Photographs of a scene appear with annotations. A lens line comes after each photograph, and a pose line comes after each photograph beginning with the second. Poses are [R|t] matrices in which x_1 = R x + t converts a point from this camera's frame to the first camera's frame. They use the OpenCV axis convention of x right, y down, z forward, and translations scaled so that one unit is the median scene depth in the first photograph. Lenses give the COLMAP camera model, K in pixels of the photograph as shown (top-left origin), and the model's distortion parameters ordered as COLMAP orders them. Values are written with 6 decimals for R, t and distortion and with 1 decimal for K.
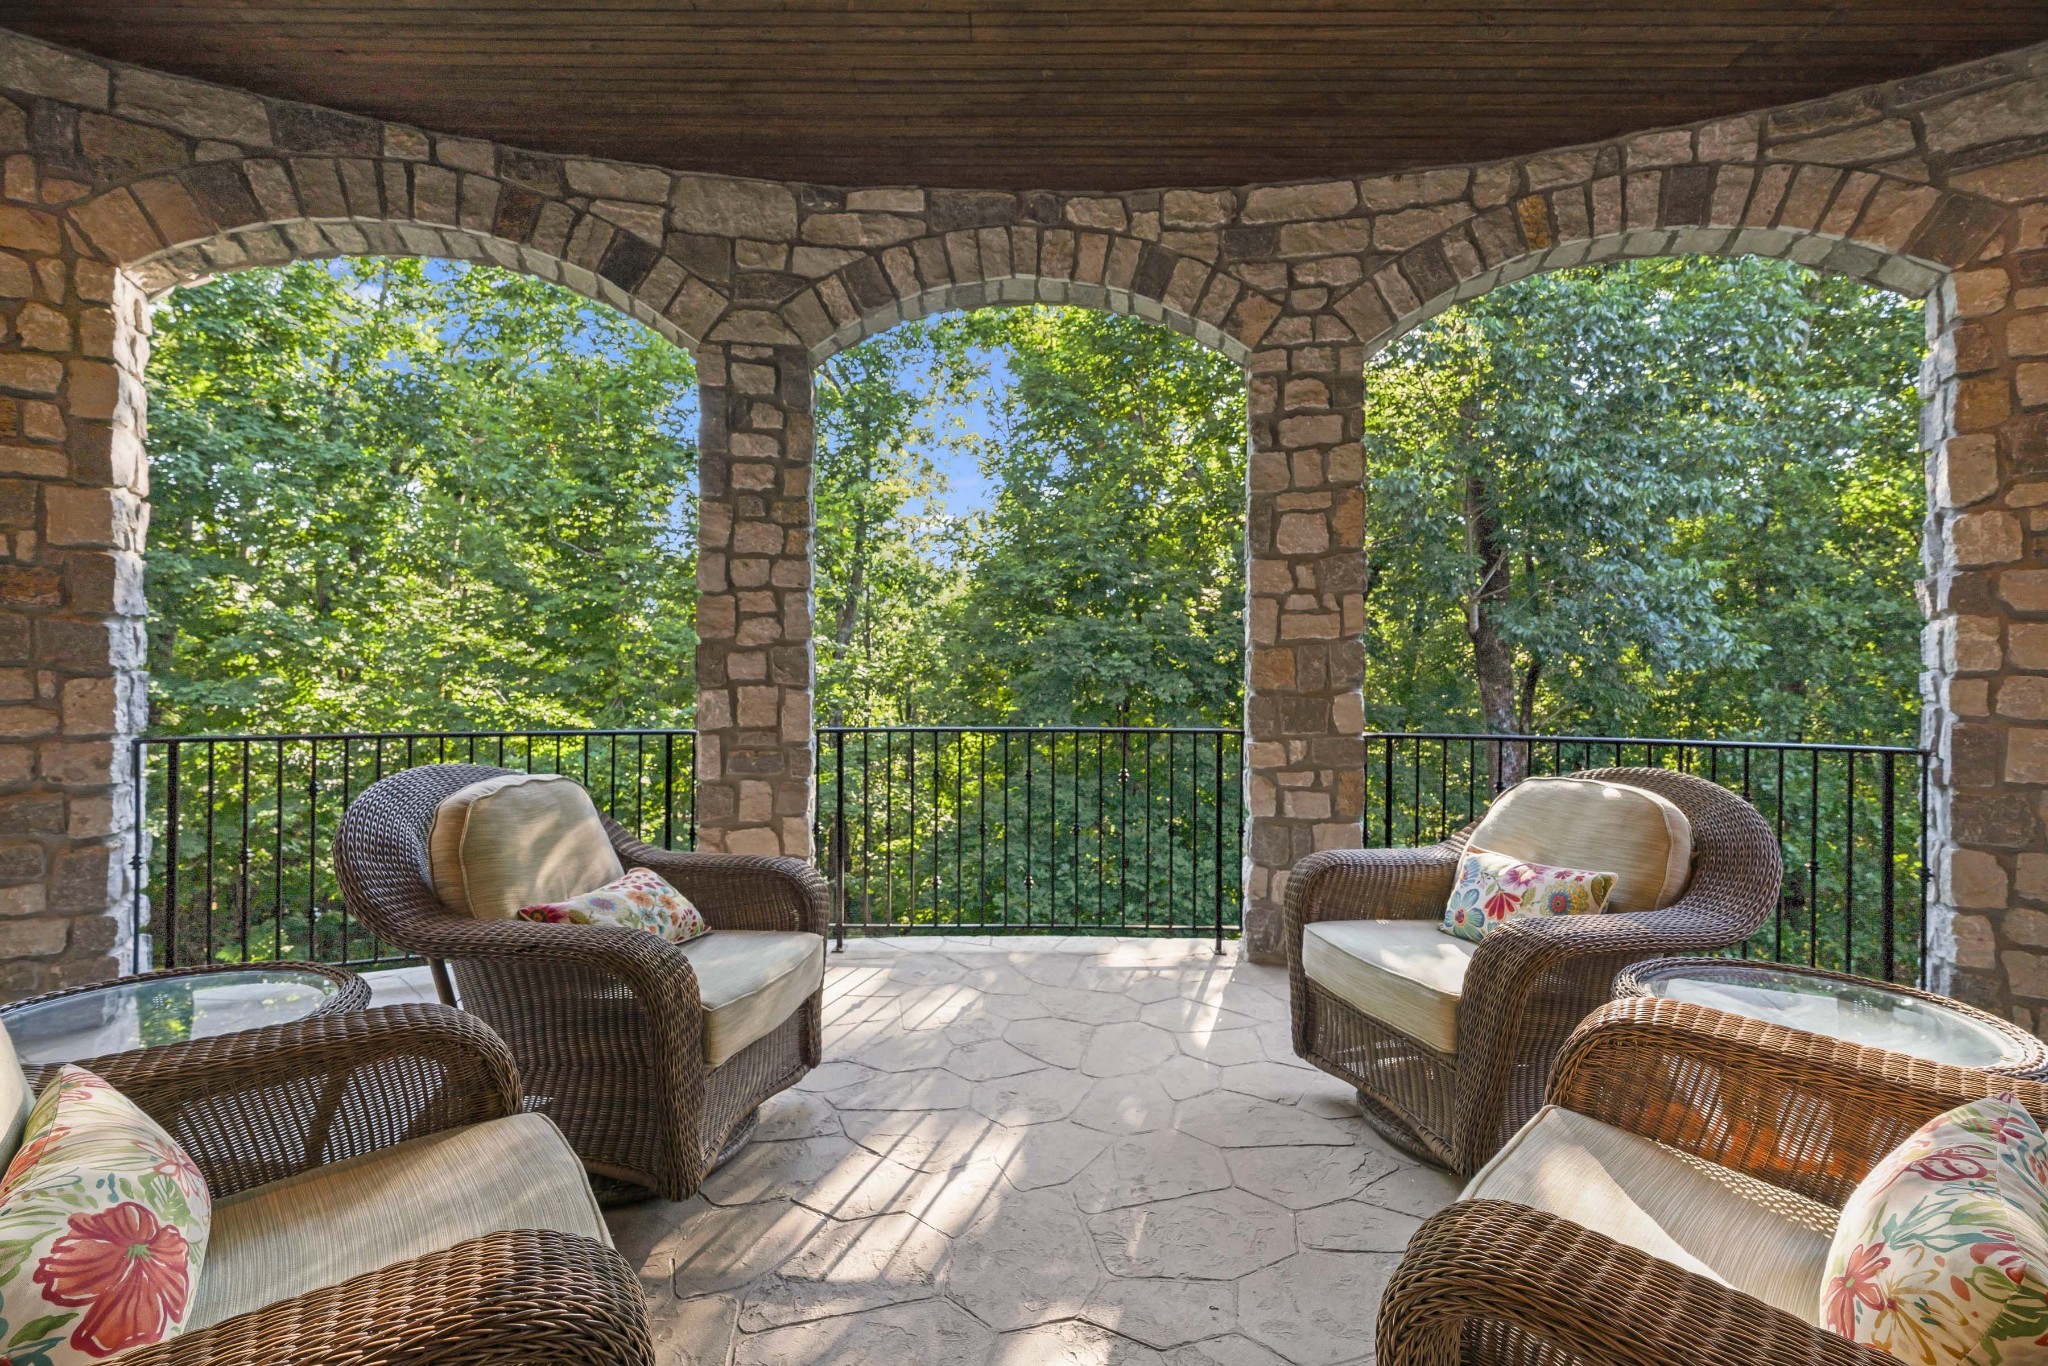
lens RADIAL K [[908.0, 0, 1021.7], [0, 908.0, 667.7], [0, 0, 1]] dist [-0.005892, 0.001107]
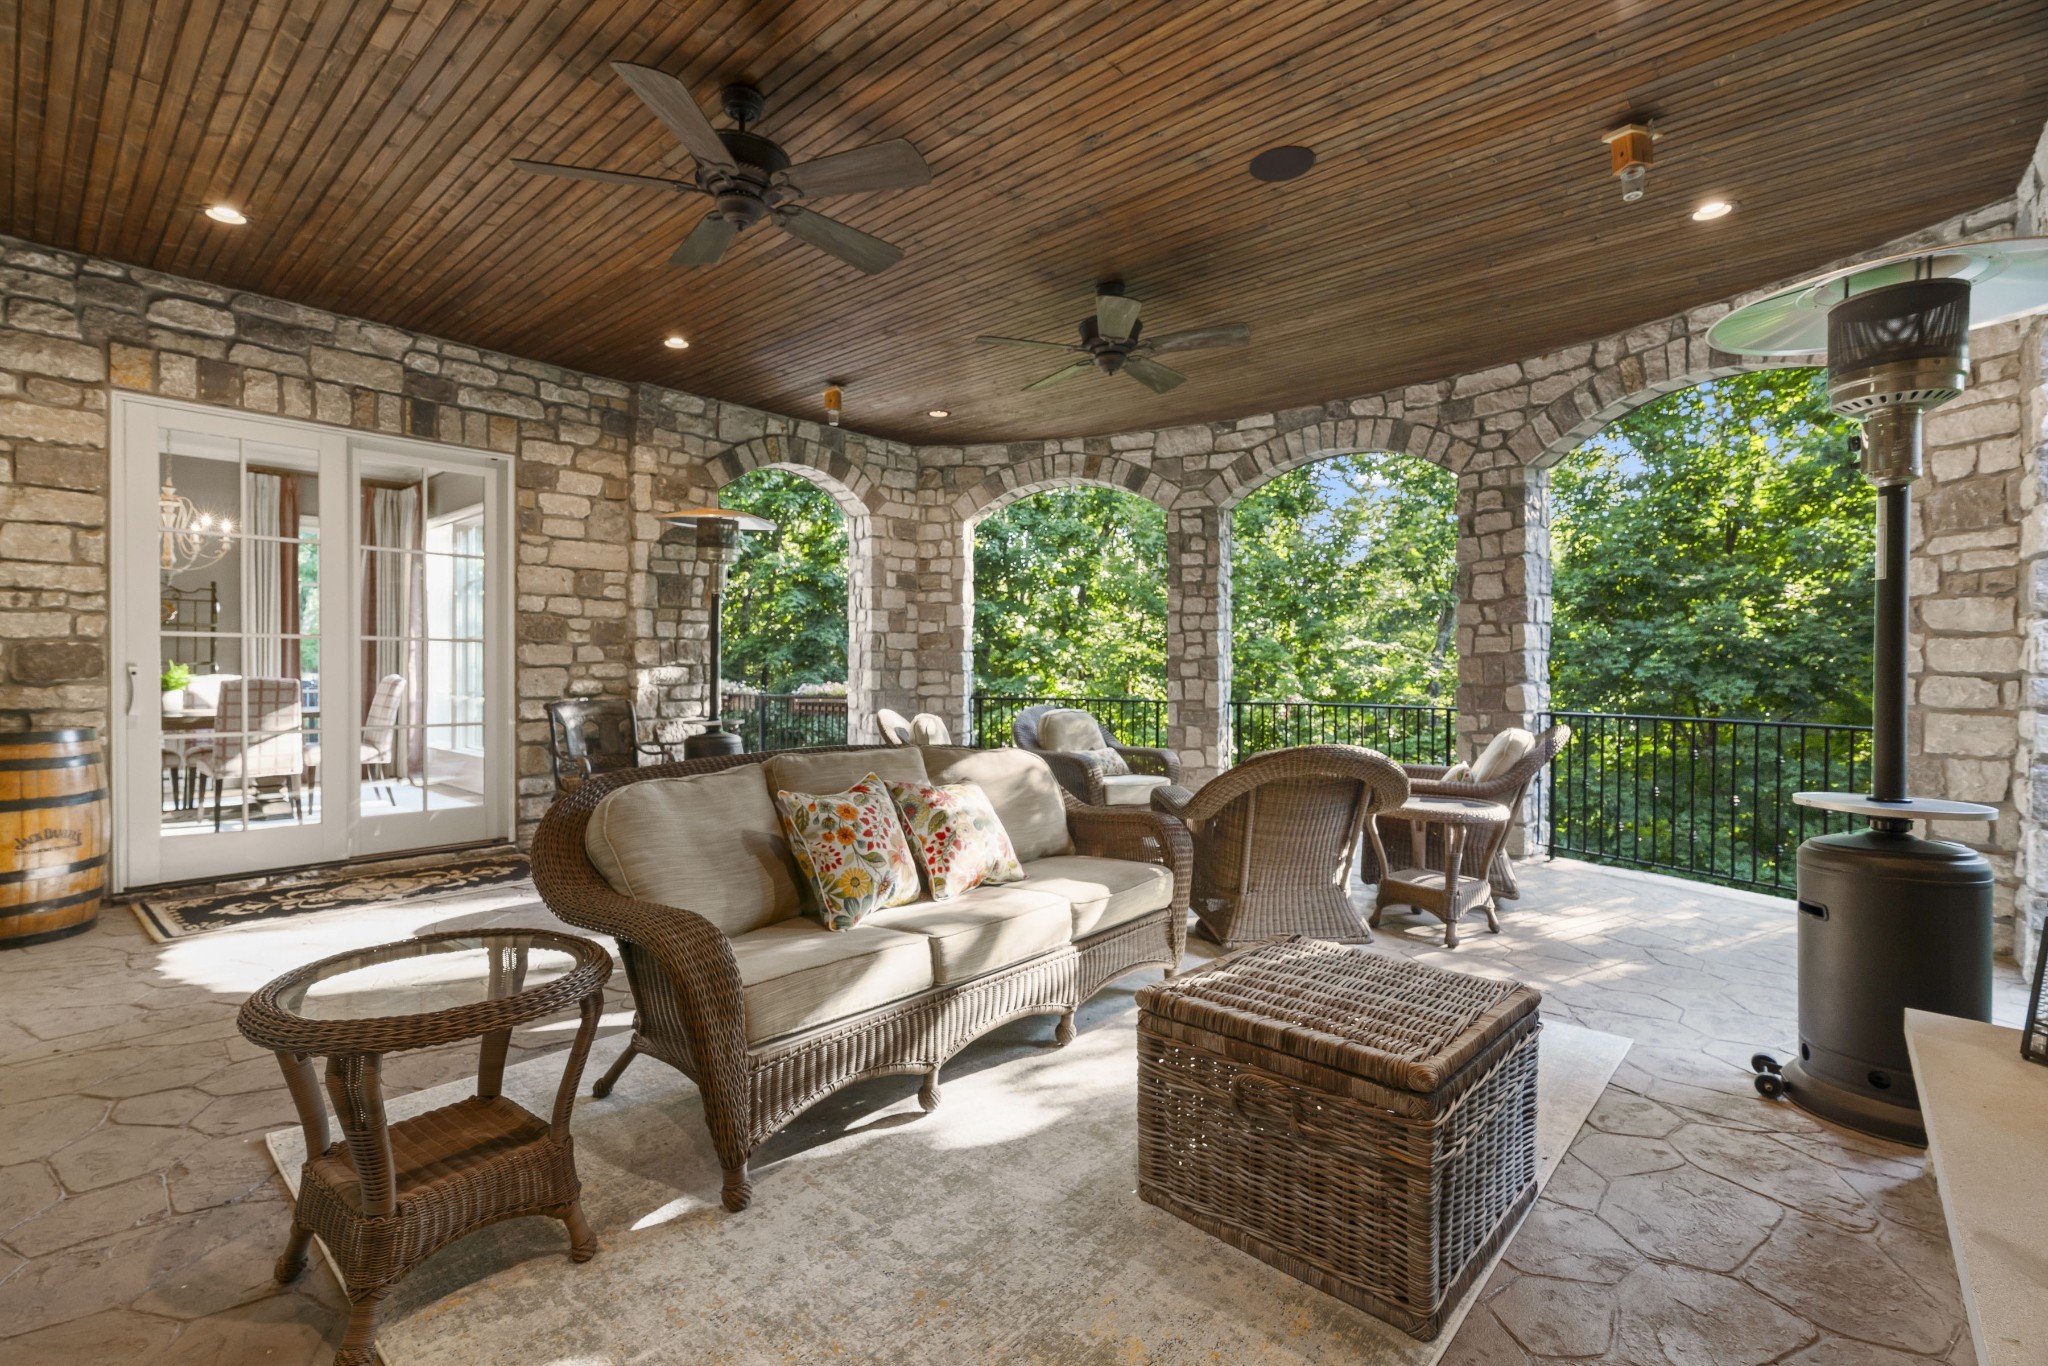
lens RADIAL K [[908.0, 0, 1021.7], [0, 908.0, 667.7], [0, 0, 1]] dist [-0.005892, 0.001107]
pose [[0.750220, -0.002285, -0.661185, 0.746609], [0.001456, 0.999997, -0.001804, -0.002311], [0.661187, 0.000391, 0.750221, -0.749470]]
